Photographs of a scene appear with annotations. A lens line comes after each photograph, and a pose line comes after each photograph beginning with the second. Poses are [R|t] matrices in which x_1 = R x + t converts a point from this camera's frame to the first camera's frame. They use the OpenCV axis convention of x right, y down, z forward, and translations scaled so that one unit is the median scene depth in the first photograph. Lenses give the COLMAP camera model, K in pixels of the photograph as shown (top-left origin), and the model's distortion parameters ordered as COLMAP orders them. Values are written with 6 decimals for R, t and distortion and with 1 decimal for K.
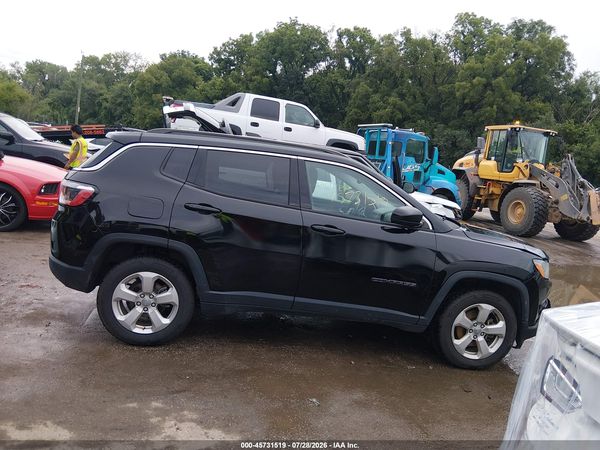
lens RADIAL K [[455.2, 0, 301.8], [0, 455.2, 226.2], [0, 0, 1]] dist [0.071916, -0.146956]
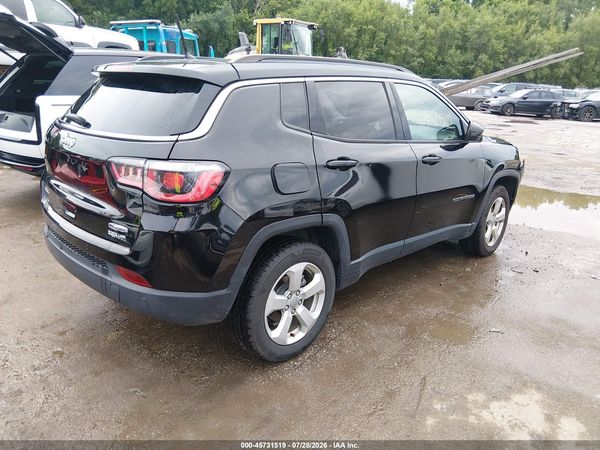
lens RADIAL K [[455.2, 0, 301.8], [0, 455.2, 226.2], [0, 0, 1]] dist [0.071916, -0.146956]
pose [[0.784575, -0.272102, 0.557138, -0.695778], [0.146472, 0.954465, 0.259889, -0.142038], [-0.602485, -0.122297, 0.788705, 0.411872]]
